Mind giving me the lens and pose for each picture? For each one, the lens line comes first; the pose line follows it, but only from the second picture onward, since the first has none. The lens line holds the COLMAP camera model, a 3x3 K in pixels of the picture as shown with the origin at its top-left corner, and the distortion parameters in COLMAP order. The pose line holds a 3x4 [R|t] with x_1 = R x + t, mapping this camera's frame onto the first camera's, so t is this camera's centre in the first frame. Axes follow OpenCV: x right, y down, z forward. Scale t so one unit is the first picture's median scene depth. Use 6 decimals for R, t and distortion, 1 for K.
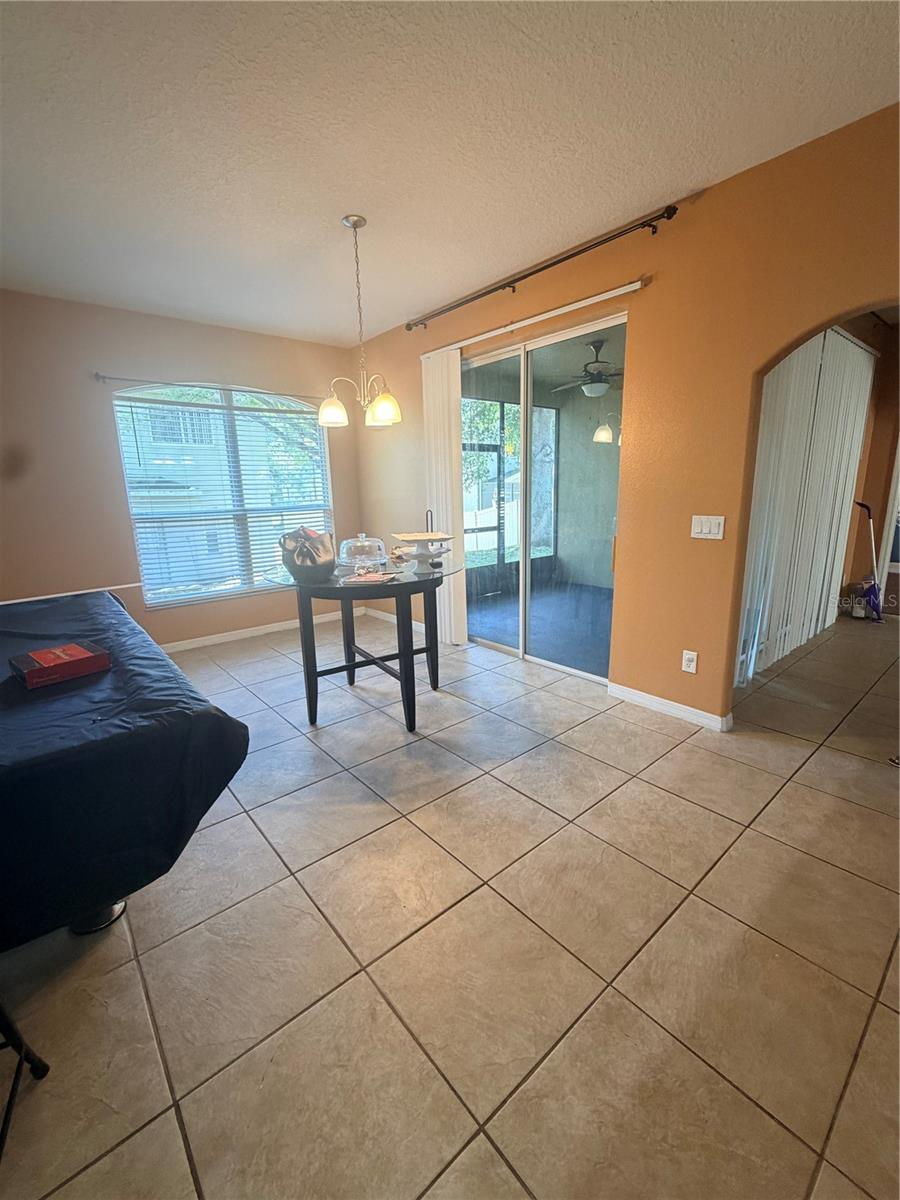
lens RADIAL K [[505.4, 0, 450.0], [0, 505.4, 600.0], [0, 0, 1]] dist [-0.001762, -0.000090]
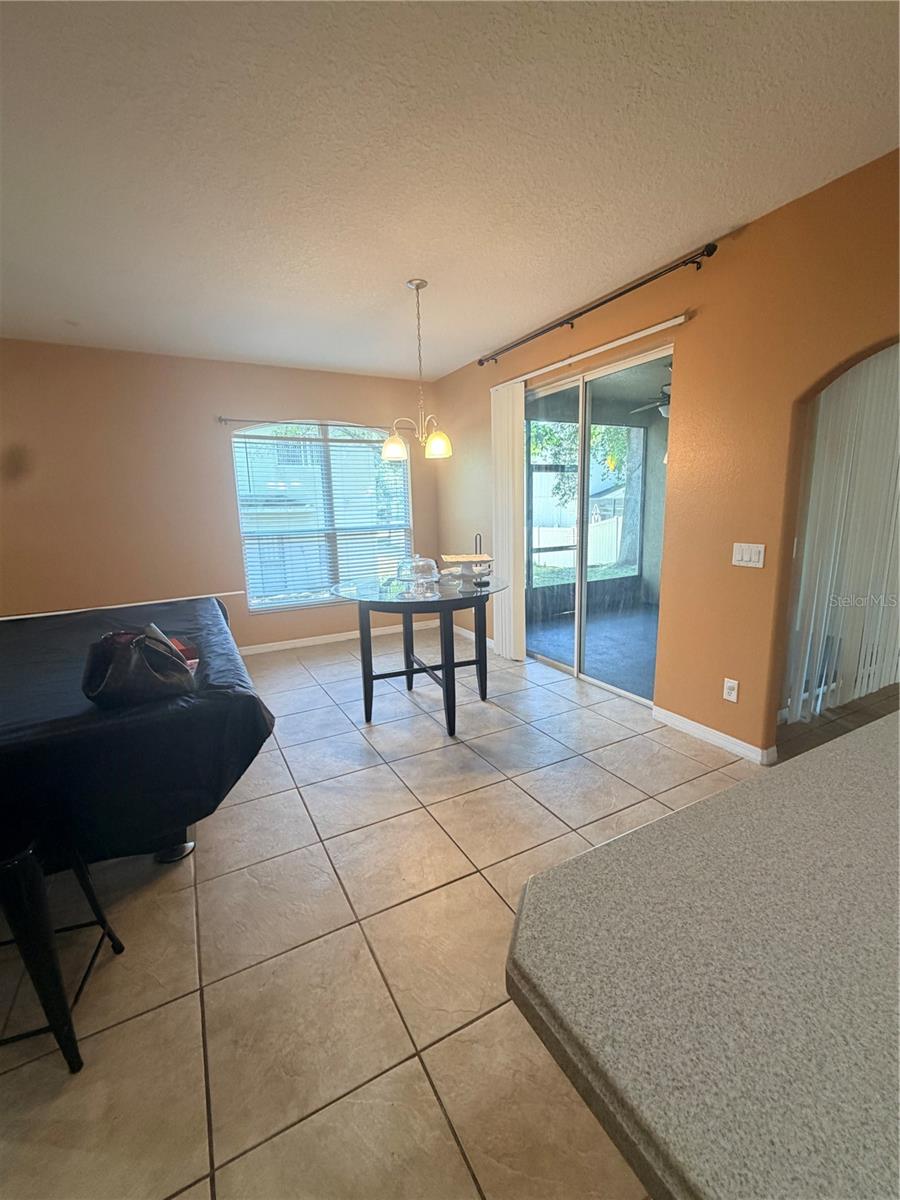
lens RADIAL K [[505.4, 0, 450.0], [0, 505.4, 600.0], [0, 0, 1]] dist [-0.001762, -0.000090]
pose [[0.978775, 0.036479, -0.201666, 0.131484], [-0.042041, 0.998843, -0.023365, -0.007428], [0.200580, 0.031347, 0.979176, -0.080654]]
